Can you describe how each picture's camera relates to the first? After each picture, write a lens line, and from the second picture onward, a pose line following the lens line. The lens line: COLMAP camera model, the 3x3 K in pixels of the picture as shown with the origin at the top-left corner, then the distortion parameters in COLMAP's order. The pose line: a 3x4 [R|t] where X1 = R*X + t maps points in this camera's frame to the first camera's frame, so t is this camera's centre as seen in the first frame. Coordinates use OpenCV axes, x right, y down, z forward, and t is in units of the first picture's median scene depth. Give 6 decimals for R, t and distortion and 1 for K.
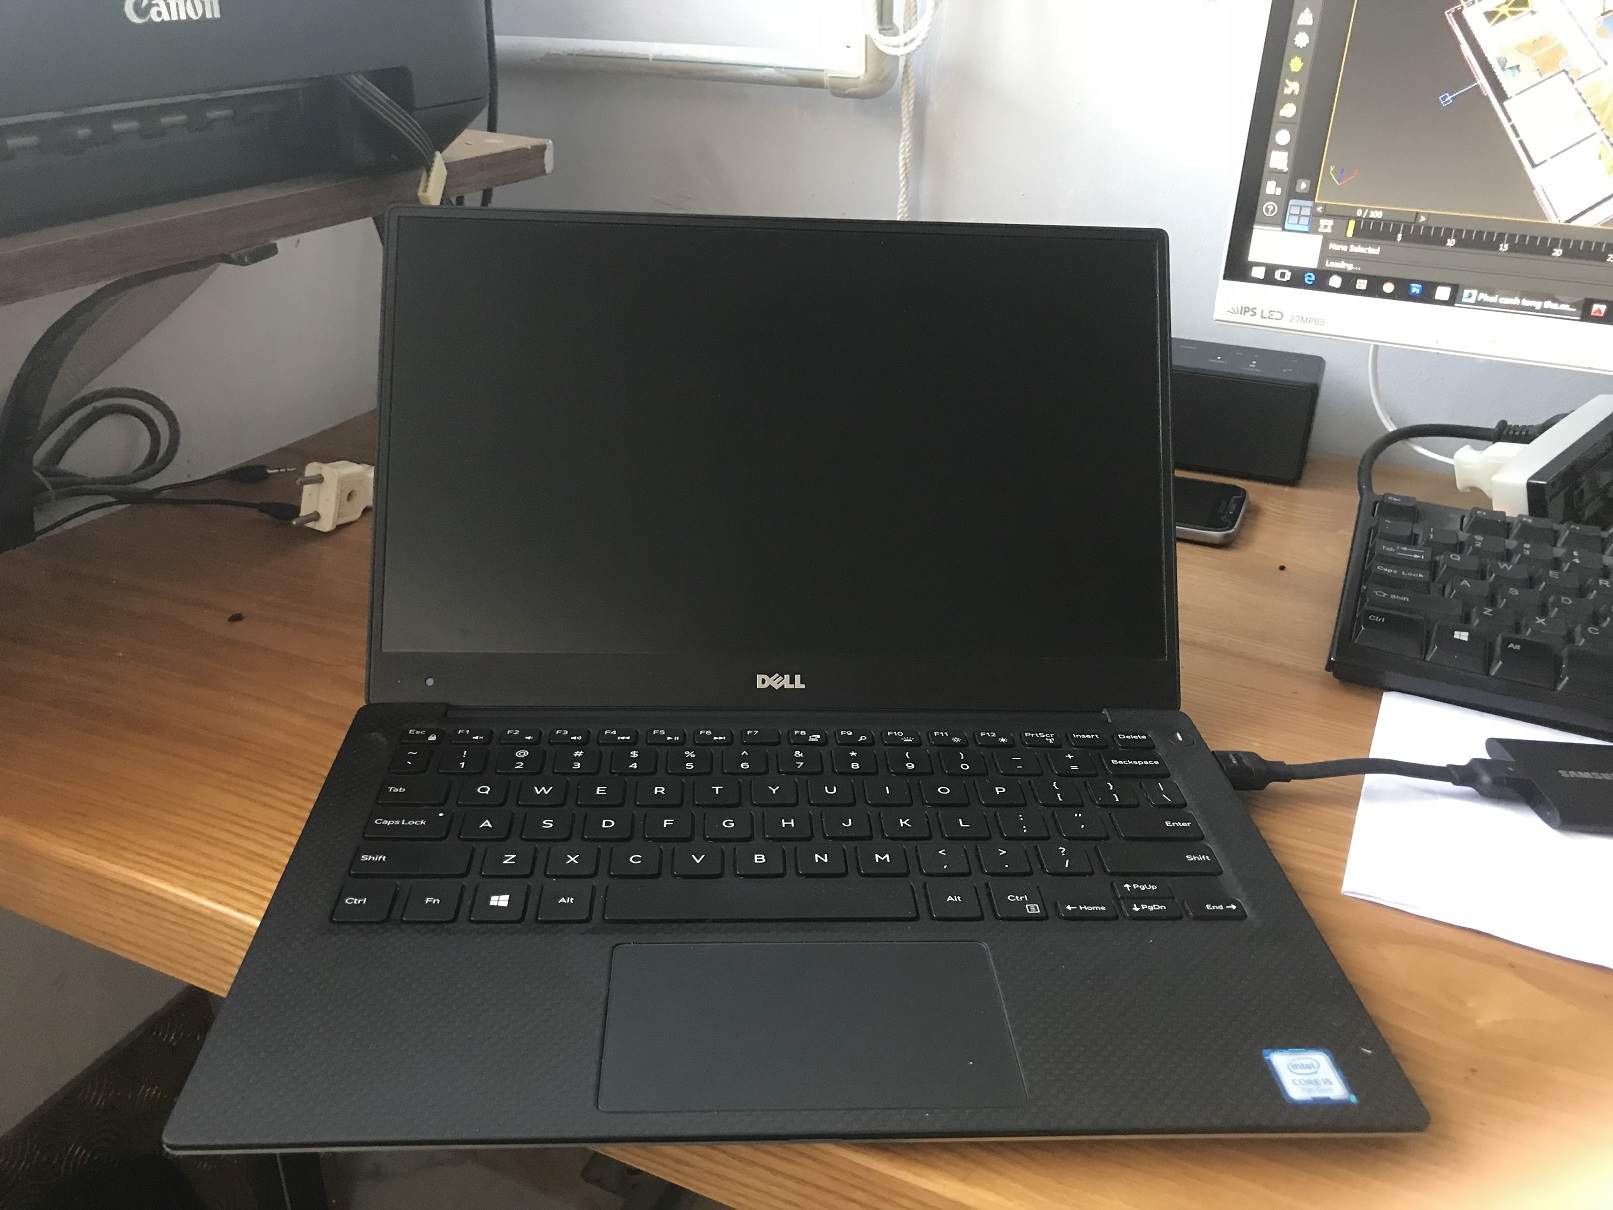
lens RADIAL K [[1344.5, 0, 803.1], [0, 1344.5, 599.9], [0, 0, 1]] dist [0.004269, 0.009790]
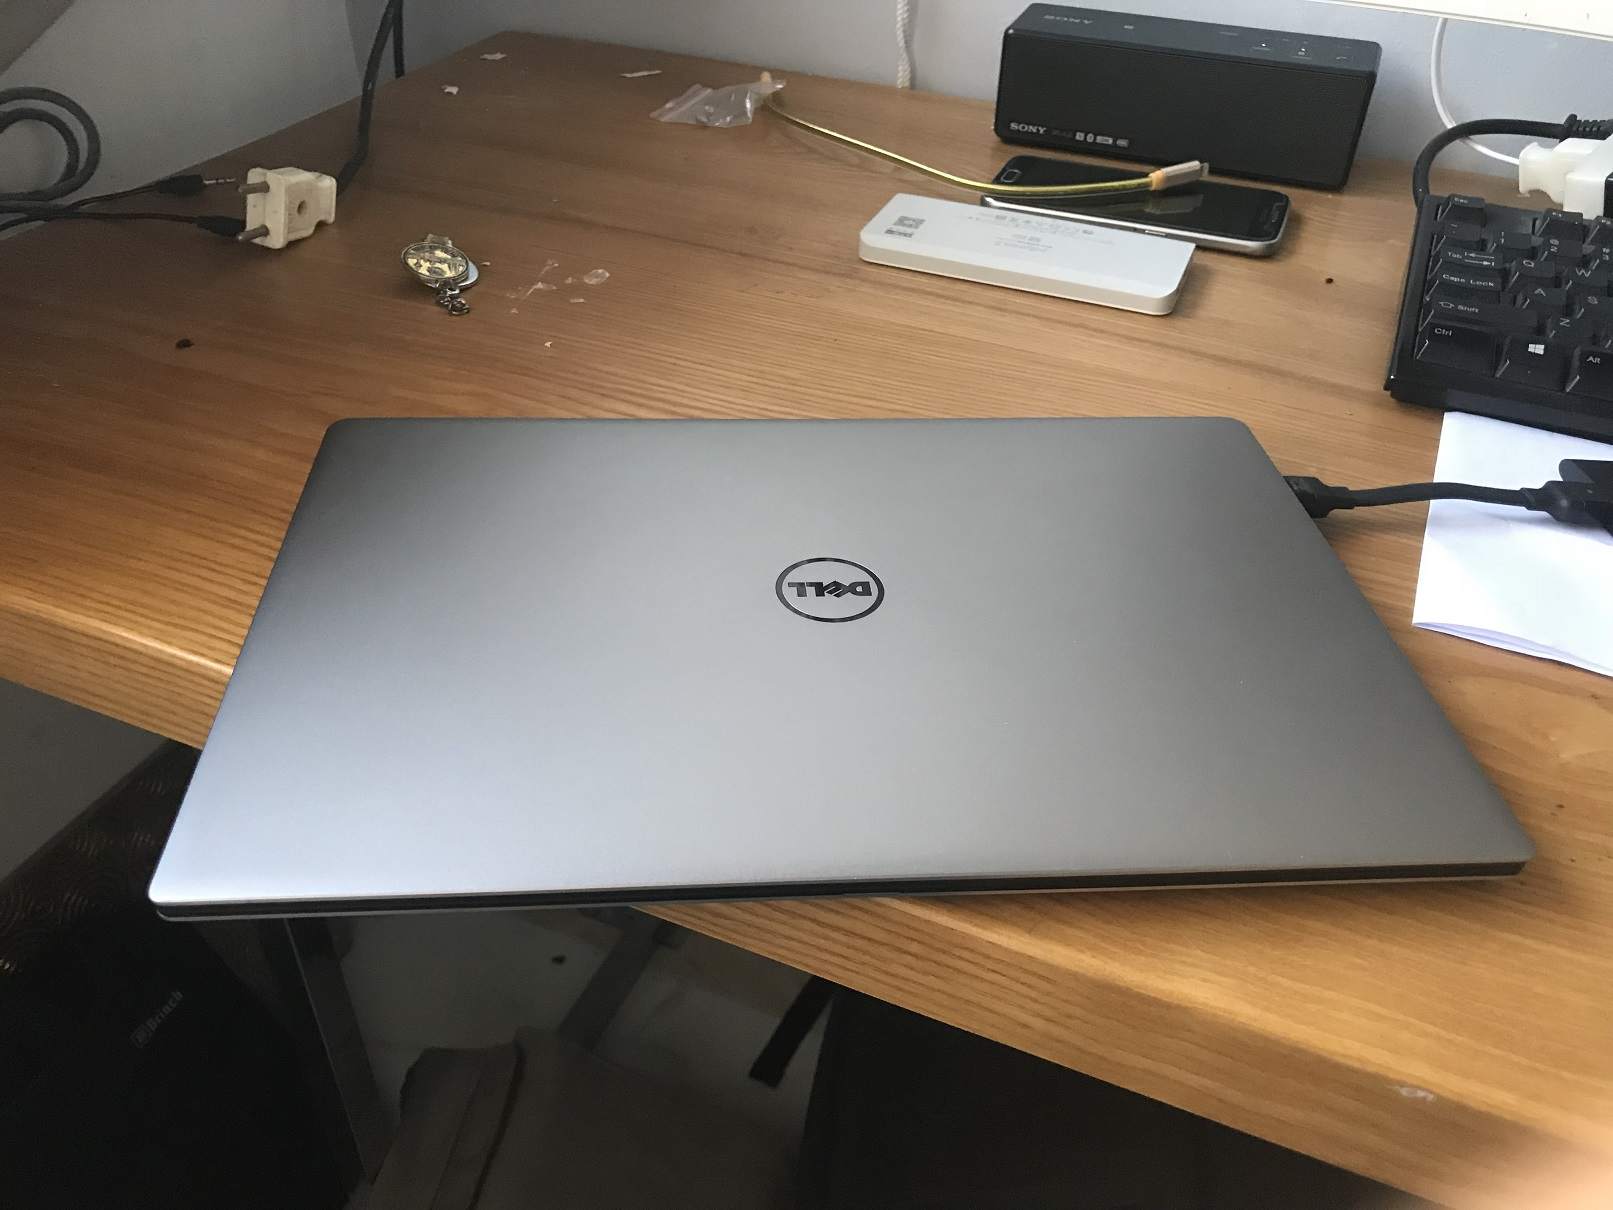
lens RADIAL K [[1316.1, 0, 806.5], [0, 1316.1, 605.0], [0, 0, 1]] dist [0.014808, 0.003219]
pose [[0.999496, -0.014033, 0.028476, -0.037740], [0.008332, 0.981508, 0.191238, 0.021920], [-0.030633, -0.190904, 0.981131, 0.099639]]
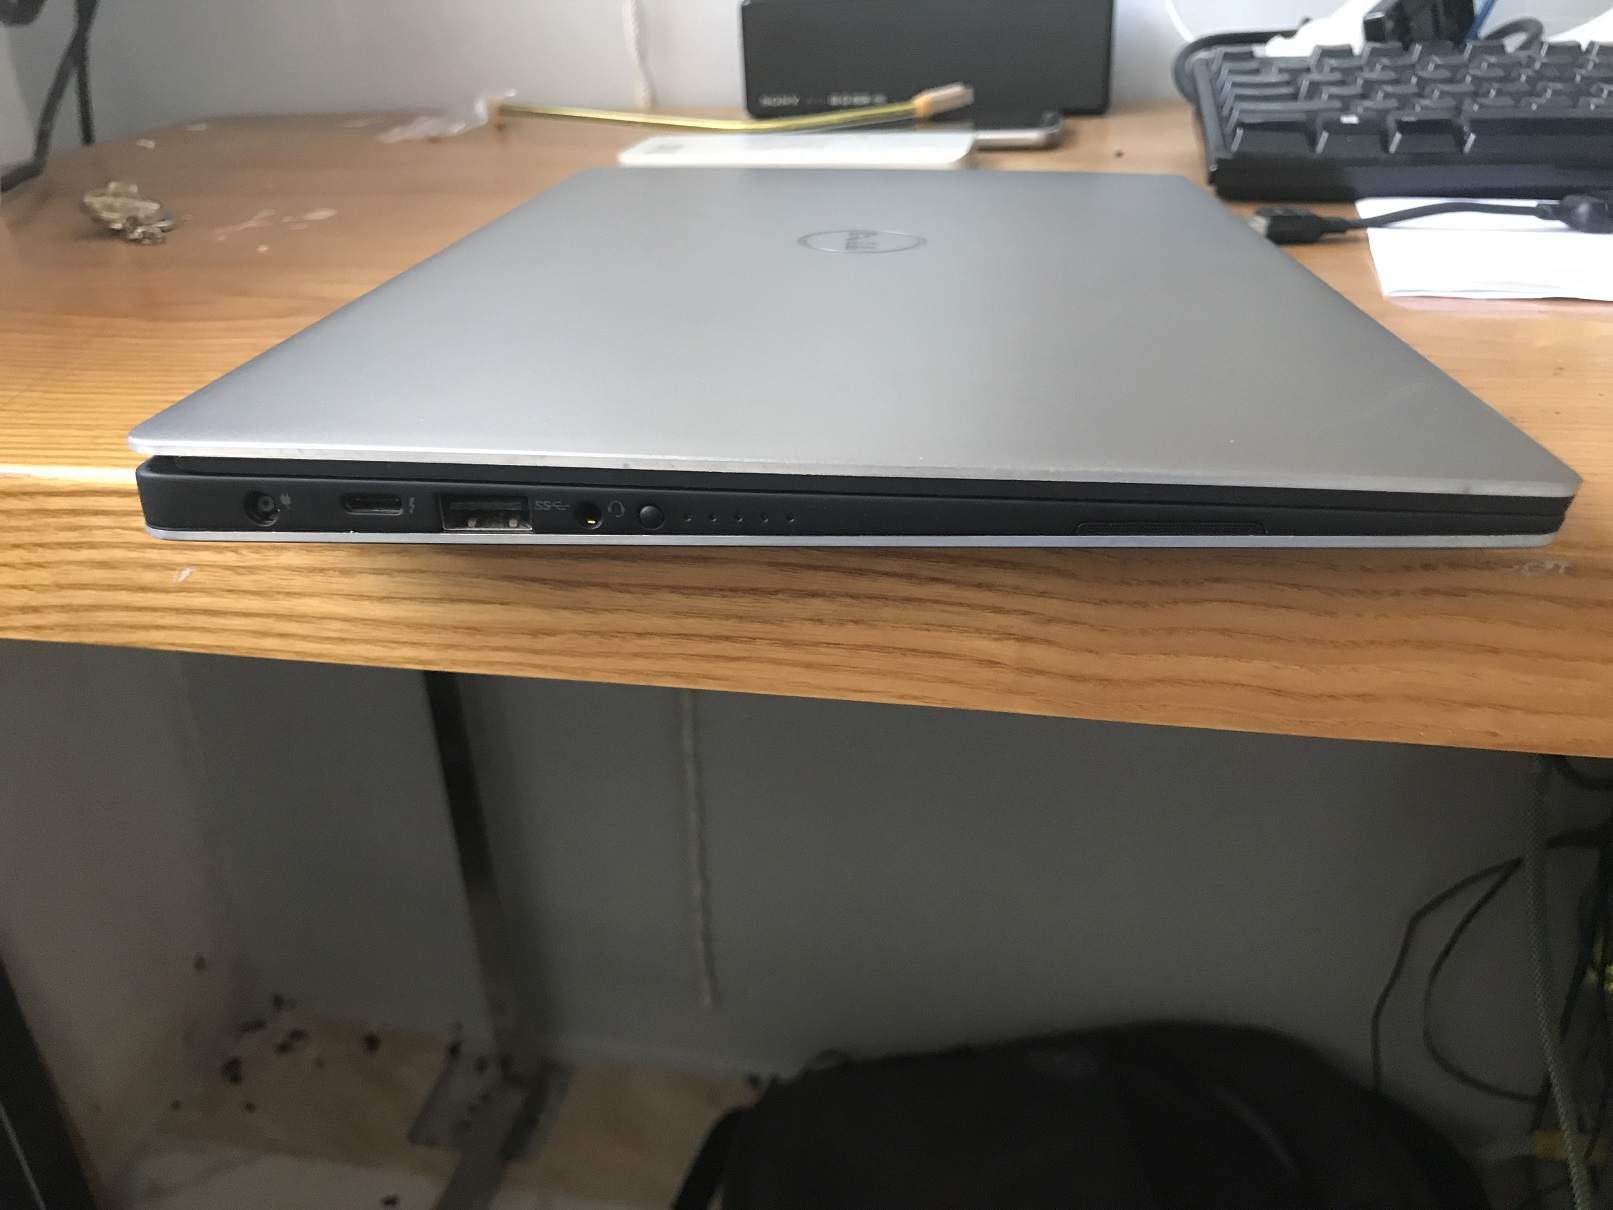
lens RADIAL K [[1344.5, 0, 803.1], [0, 1344.5, 599.9], [0, 0, 1]] dist [0.004269, 0.009790]
pose [[0.971370, -0.154239, 0.180694, -0.057487], [0.156625, 0.987658, 0.001077, 0.283416], [-0.178630, 0.027255, 0.983539, 0.226077]]
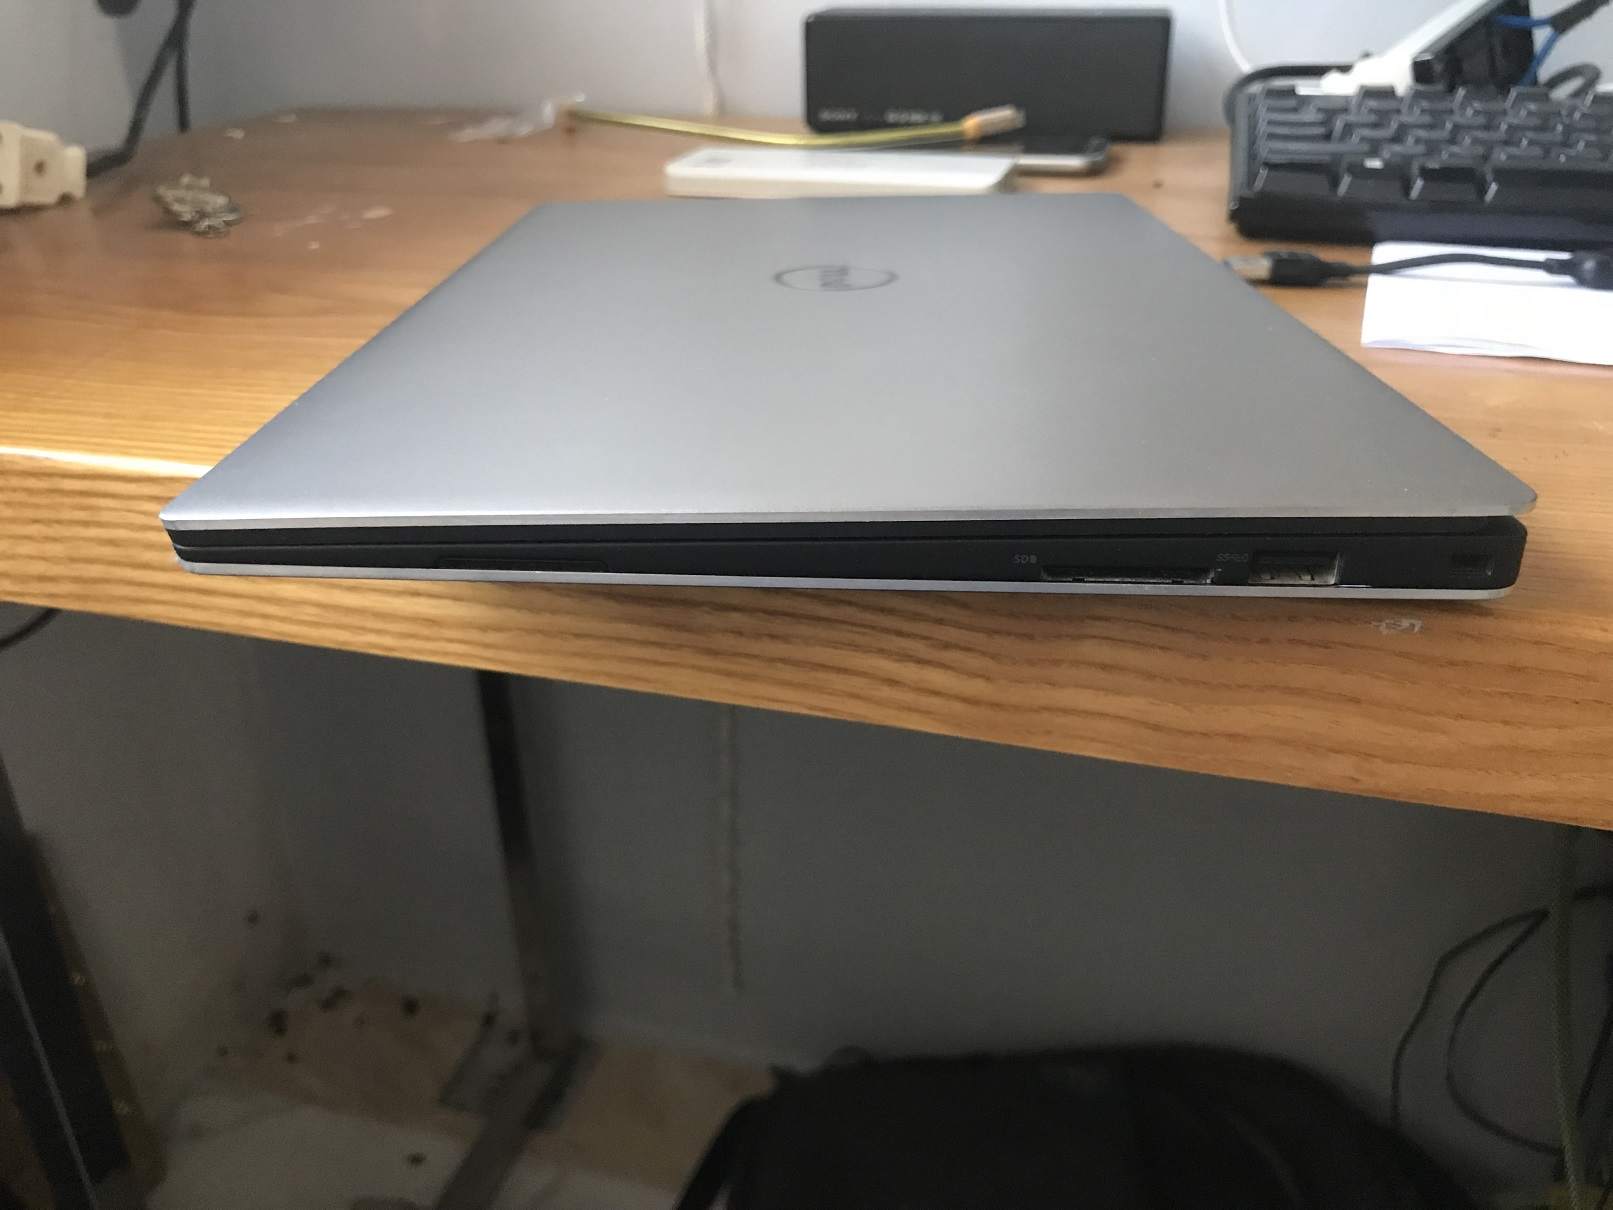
lens RADIAL K [[1348.7, 0, 810.7], [0, 1348.7, 599.2], [0, 0, 1]] dist [0.005814, -0.004501]
pose [[0.987513, -0.097239, 0.123950, -0.008687], [0.098587, 0.995117, -0.004772, 0.284279], [-0.122880, 0.016933, 0.992277, 0.184518]]
